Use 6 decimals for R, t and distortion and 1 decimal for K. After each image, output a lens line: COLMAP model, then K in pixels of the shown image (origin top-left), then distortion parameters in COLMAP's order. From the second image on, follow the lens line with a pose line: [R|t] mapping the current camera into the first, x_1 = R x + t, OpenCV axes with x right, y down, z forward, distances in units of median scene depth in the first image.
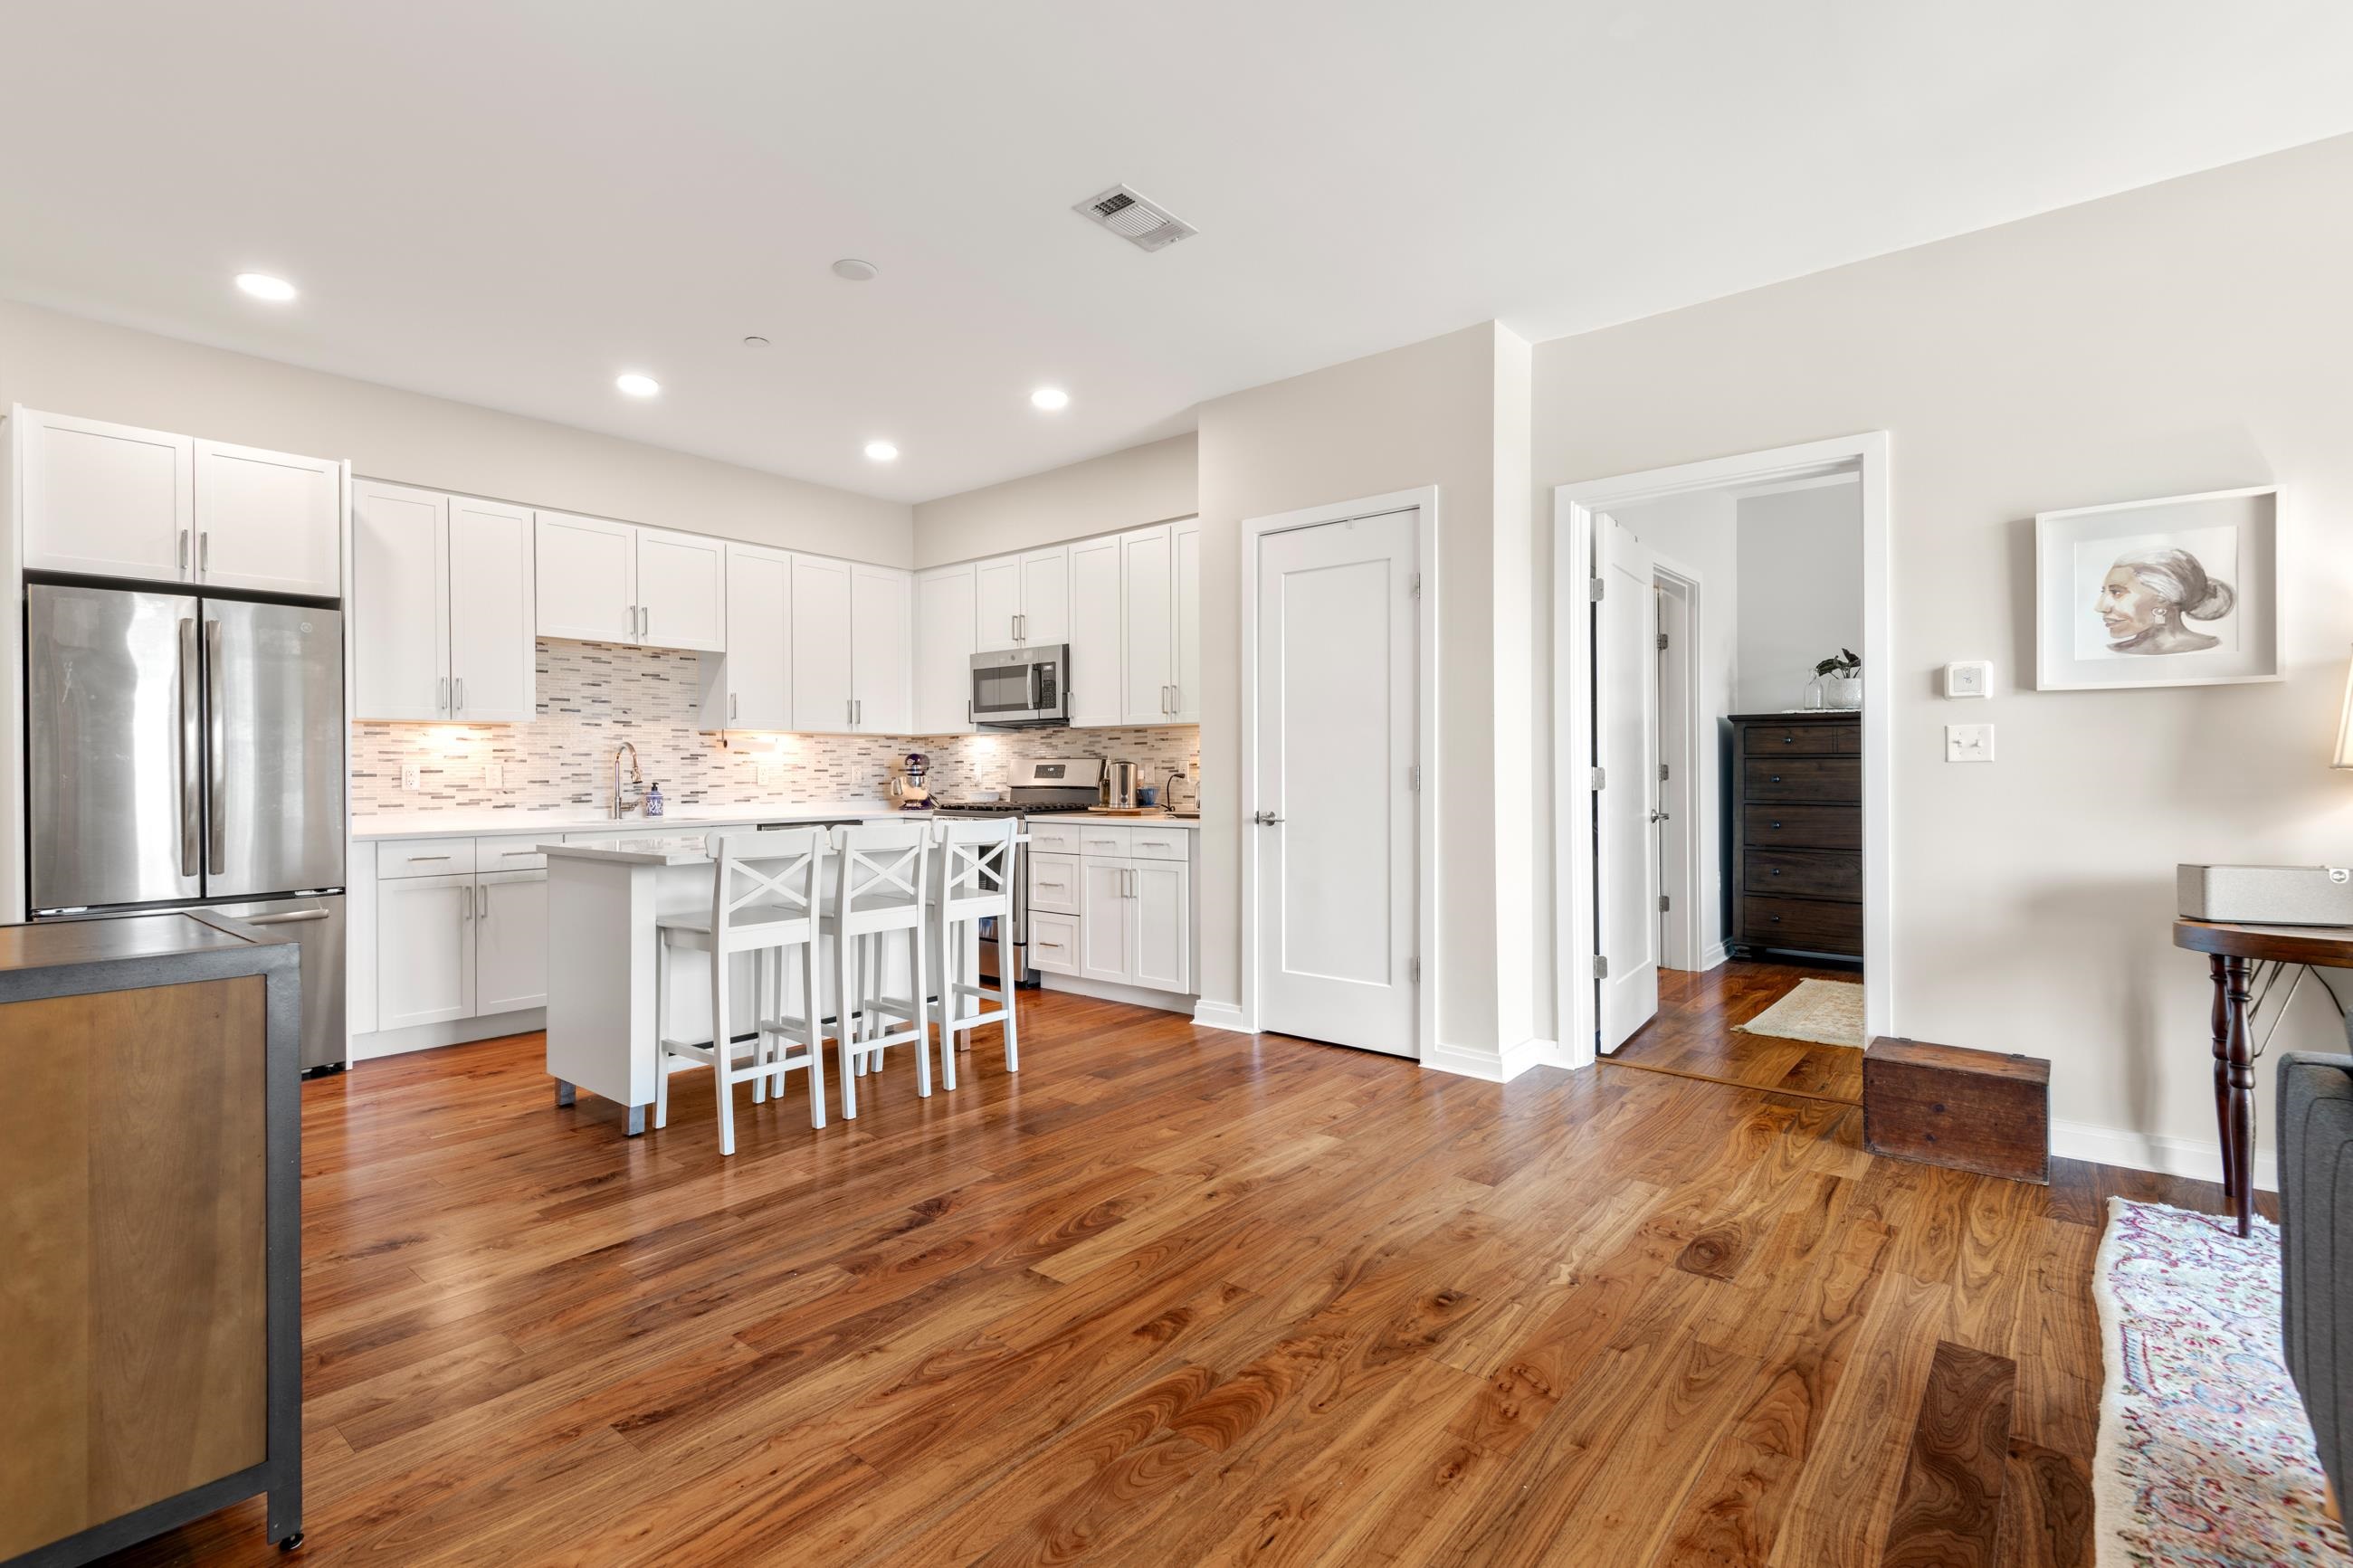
lens RADIAL K [[1080.0, 0, 1188.1], [0, 1080.0, 770.1], [0, 0, 1]] dist [0.015065, -0.009456]
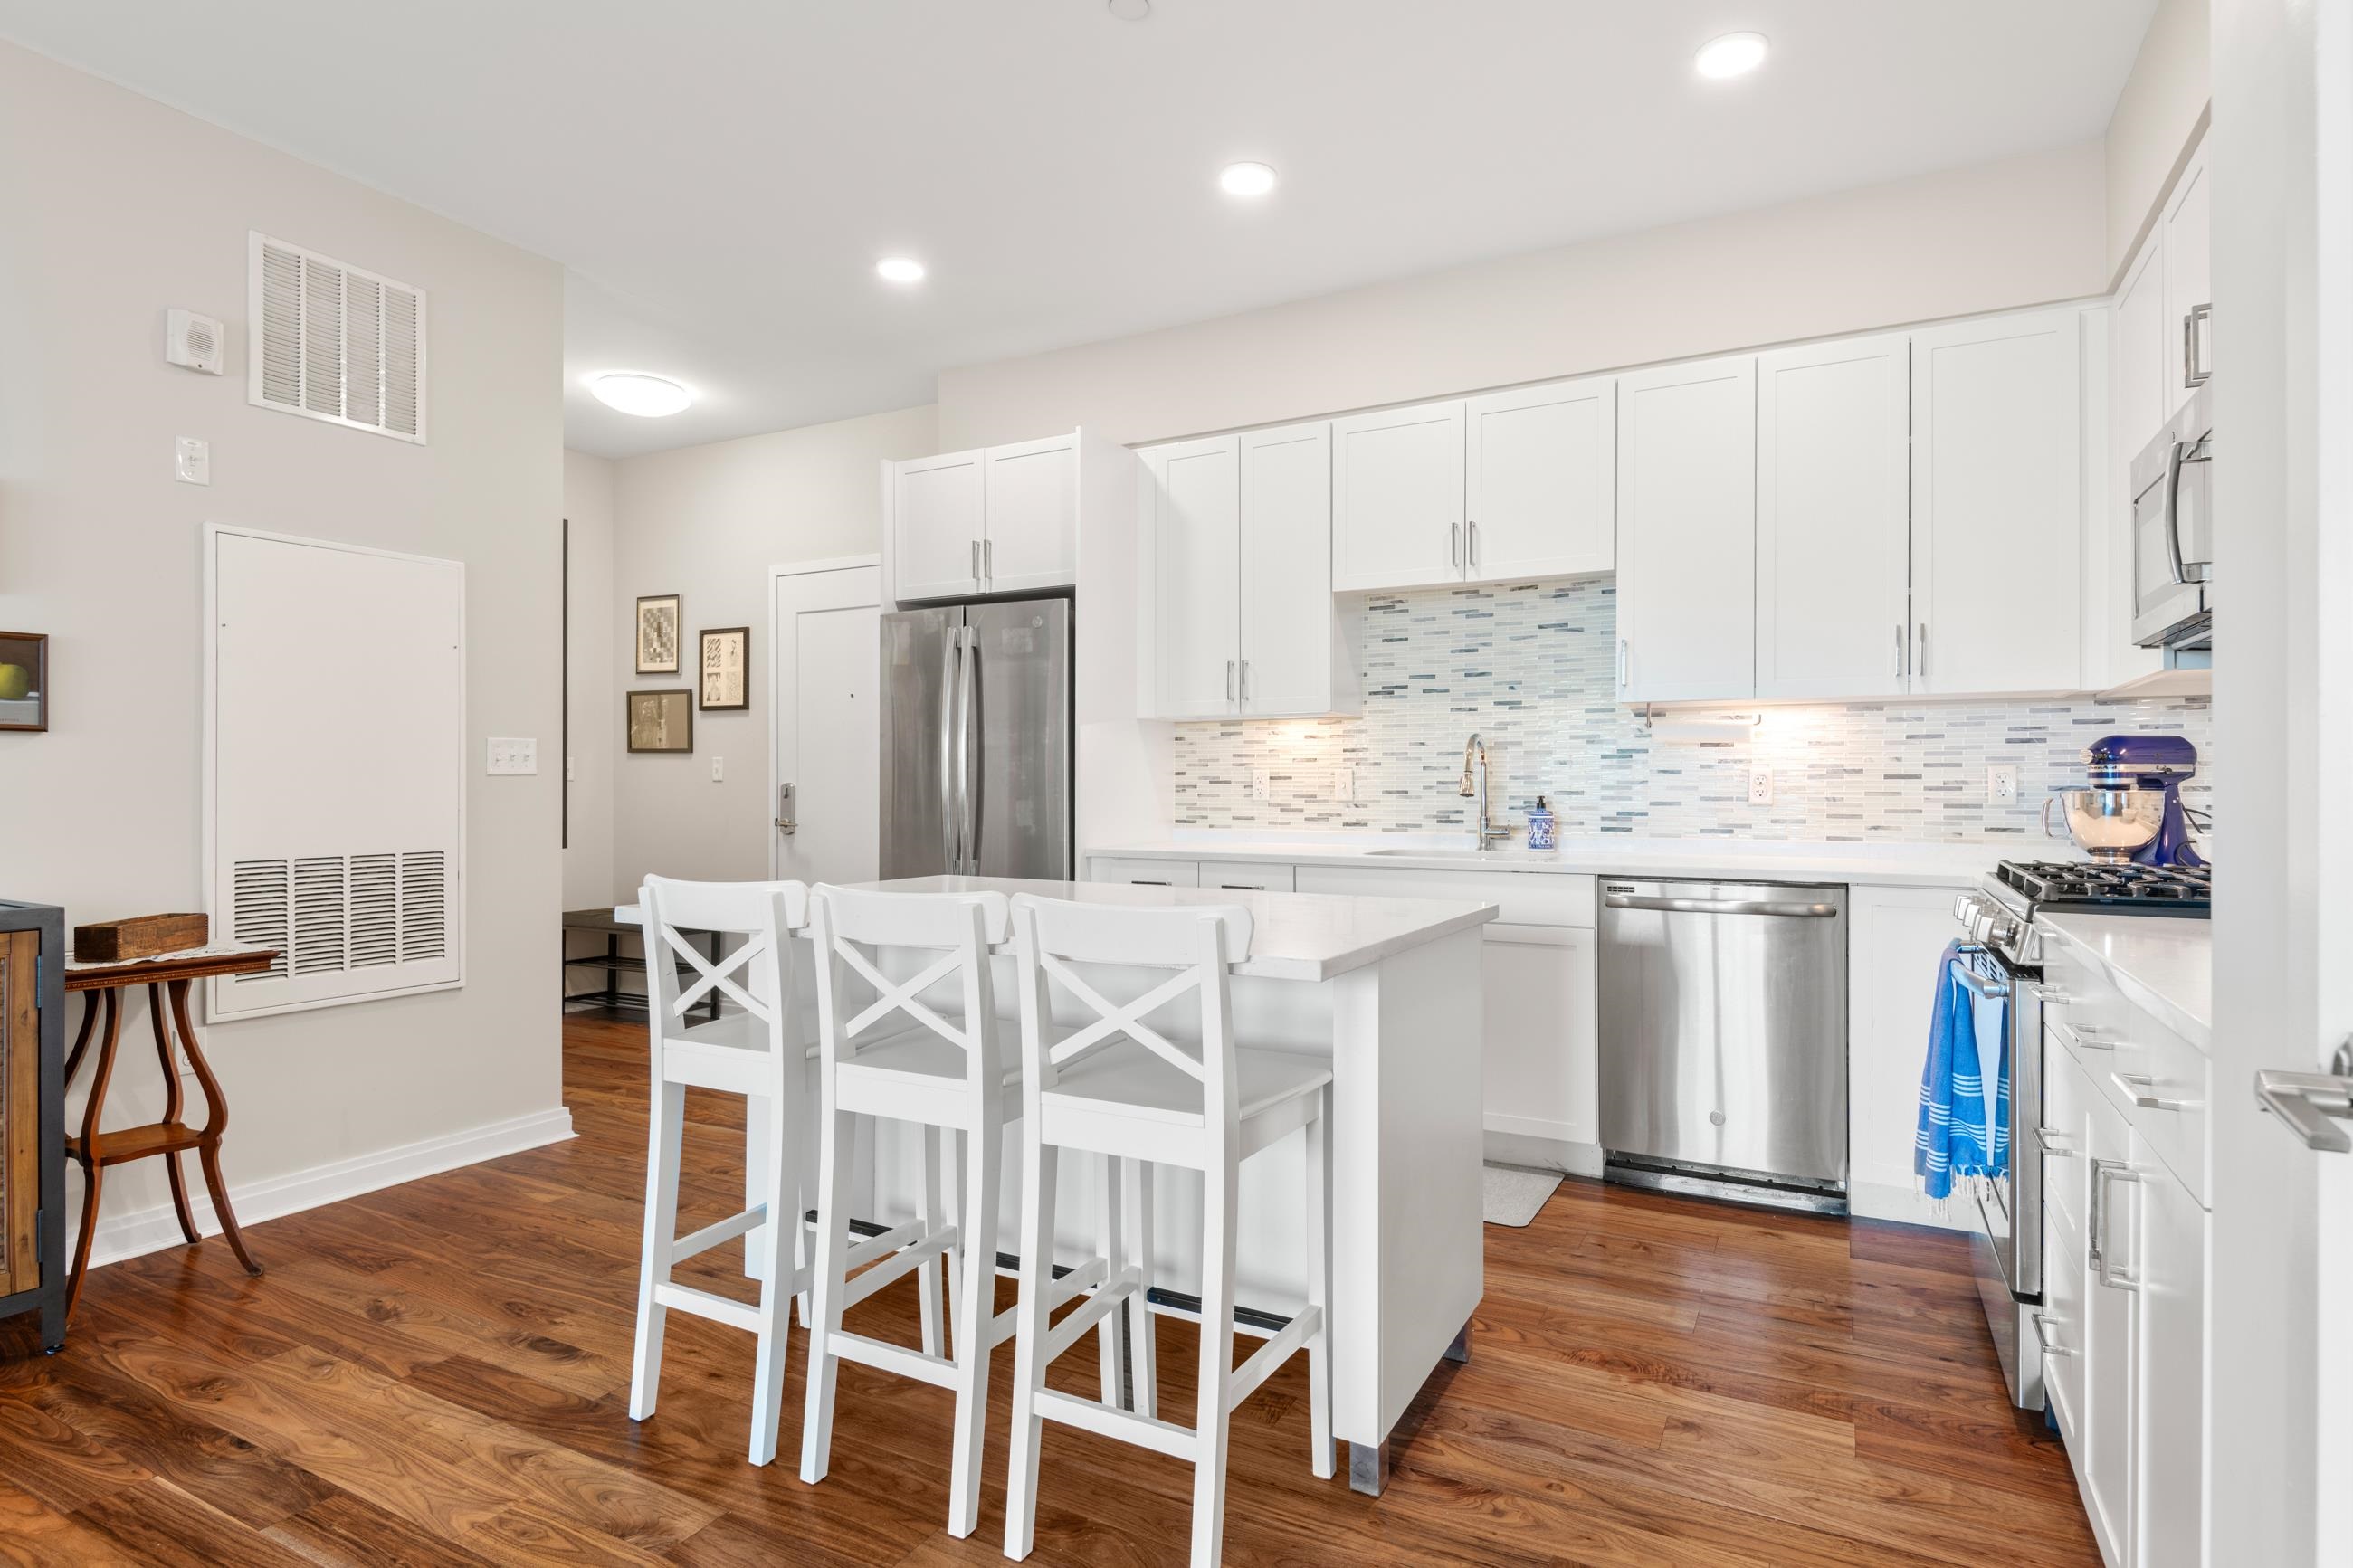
lens RADIAL K [[1219.4, 0, 1174.2], [0, 1219.4, 785.4], [0, 0, 1]] dist [0.031268, -0.018638]
pose [[0.182420, 0.006823, -0.983197, 0.198147], [0.000197, 0.999976, 0.006976, 0.000568], [0.983221, -0.001466, 0.182414, 0.780065]]
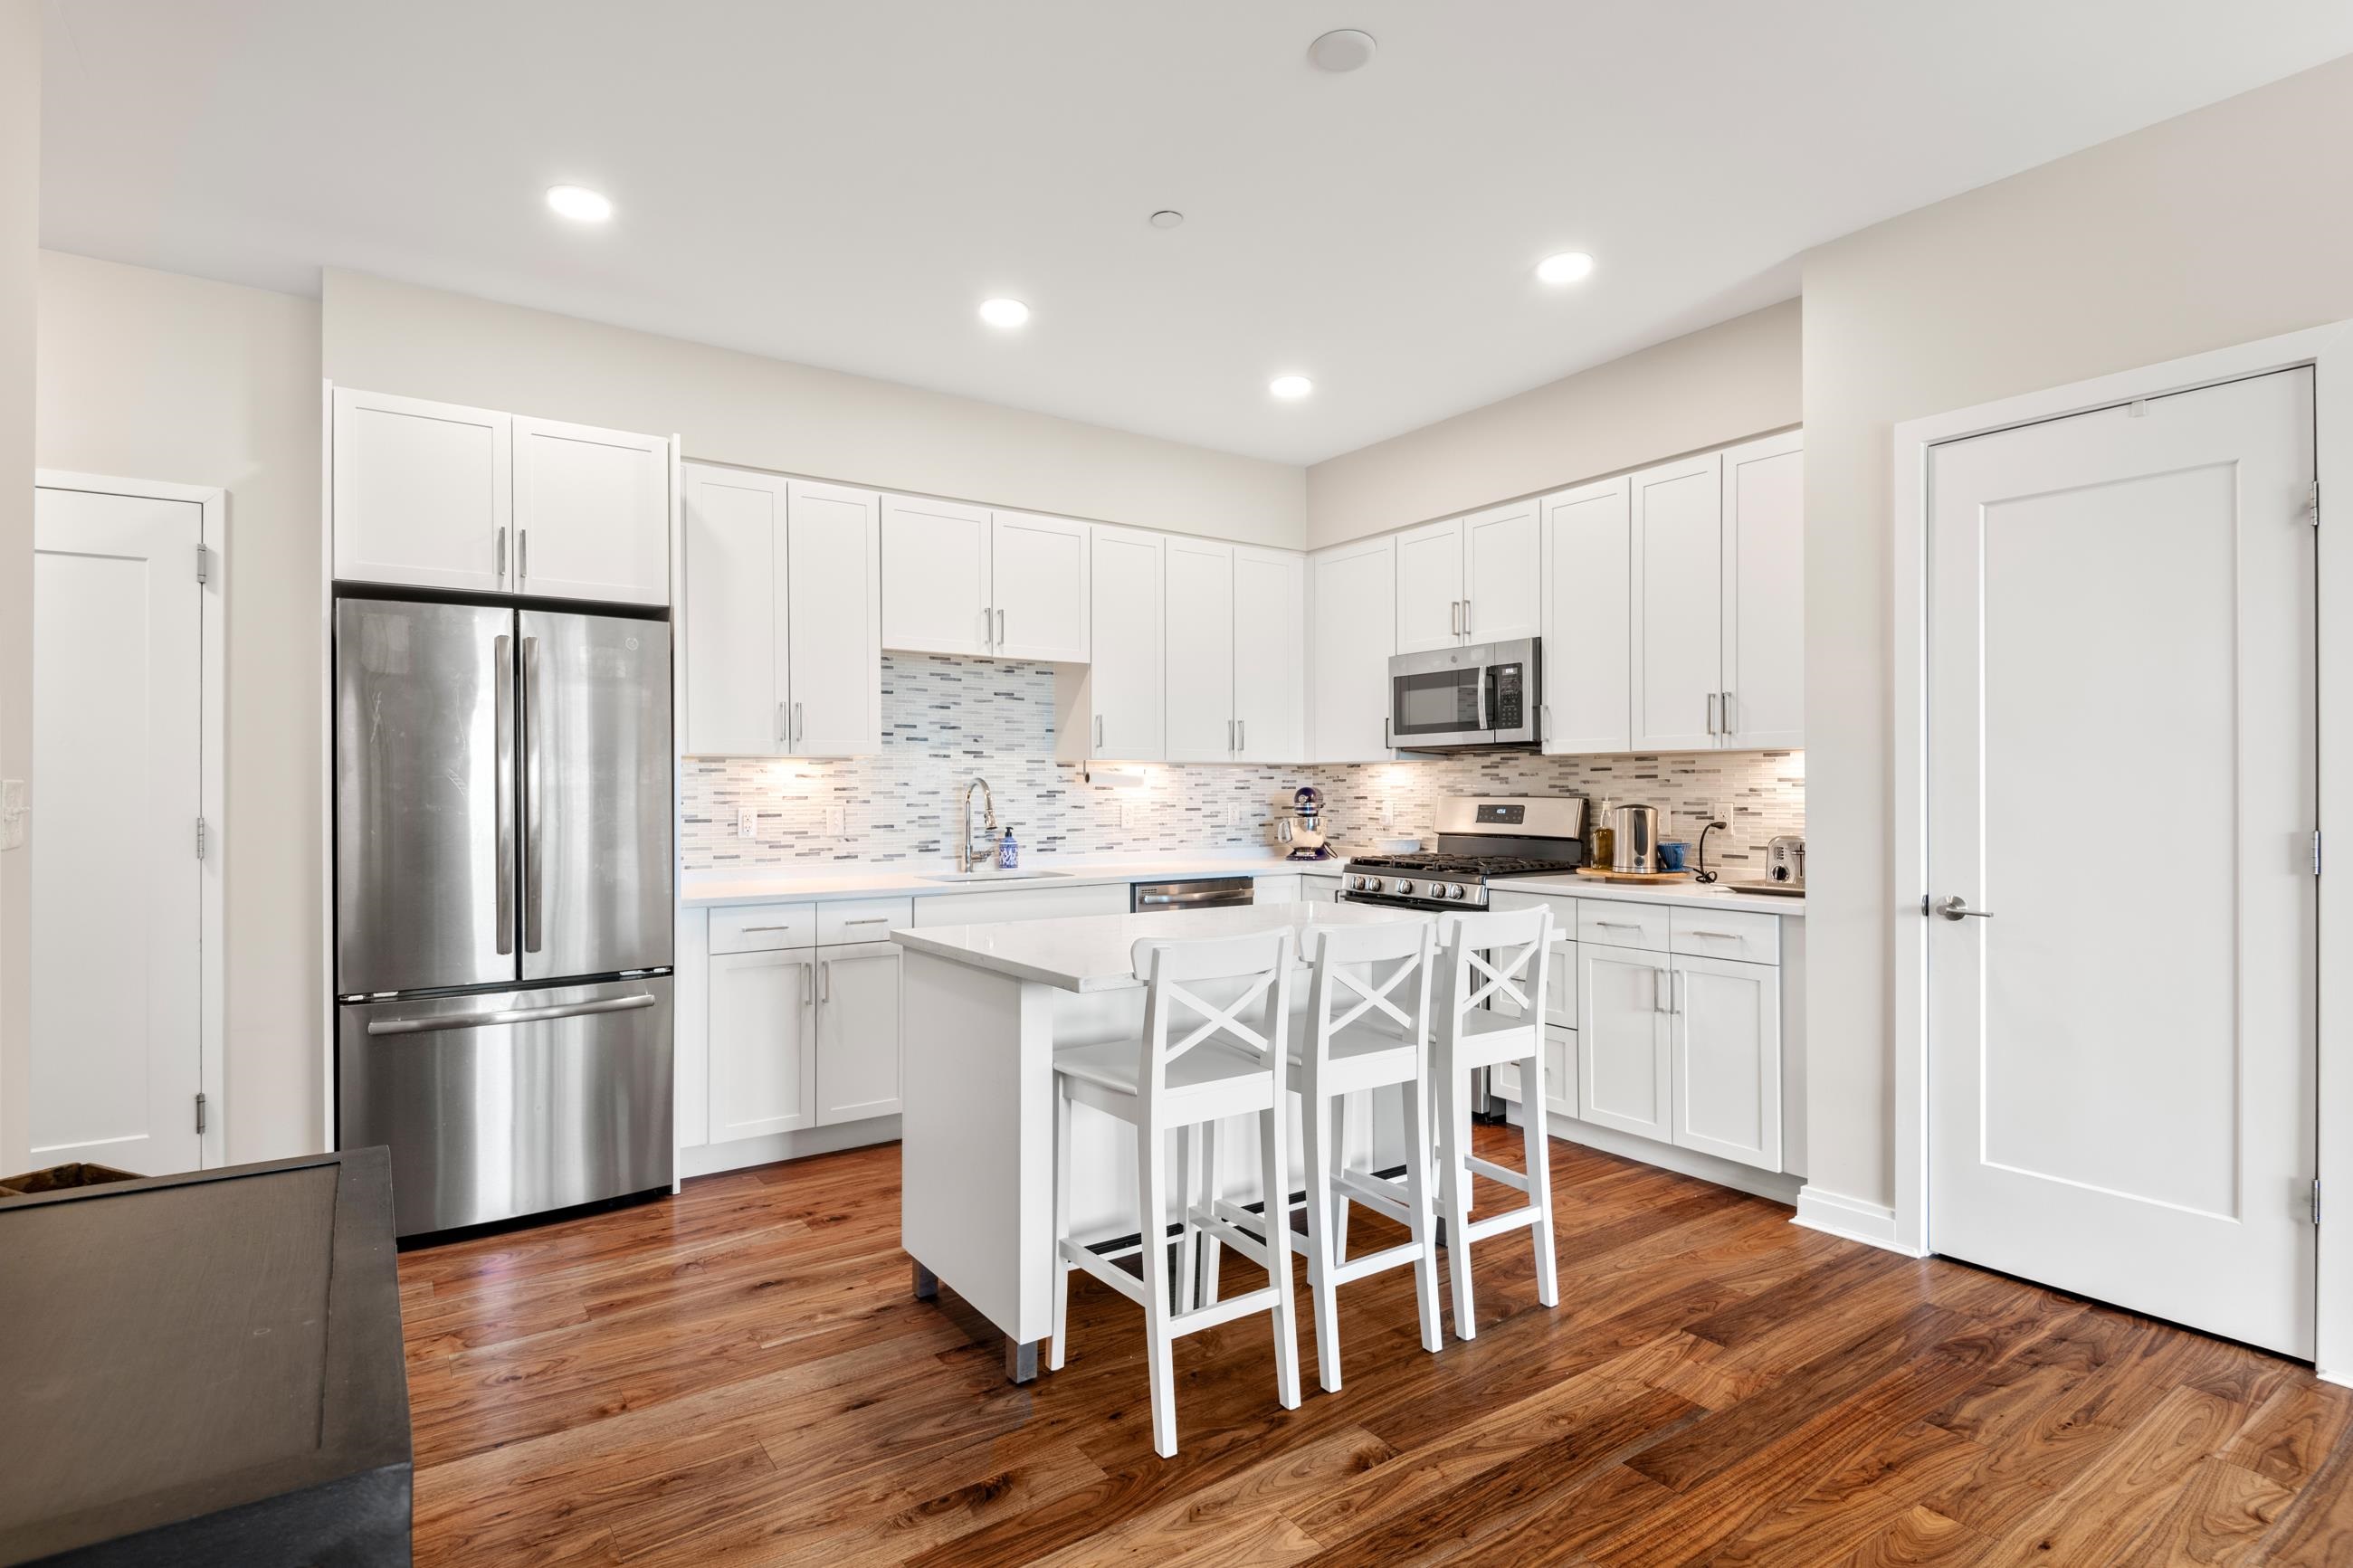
lens RADIAL K [[1176.3, 0, 1175.3], [0, 1176.3, 779.7], [0, 0, 1]] dist [0.030087, -0.020292]
pose [[0.960900, -0.000007, -0.276897, -0.153407], [-0.001609, 0.999983, -0.005608, -0.022249], [0.276892, 0.005834, 0.960883, 0.225822]]
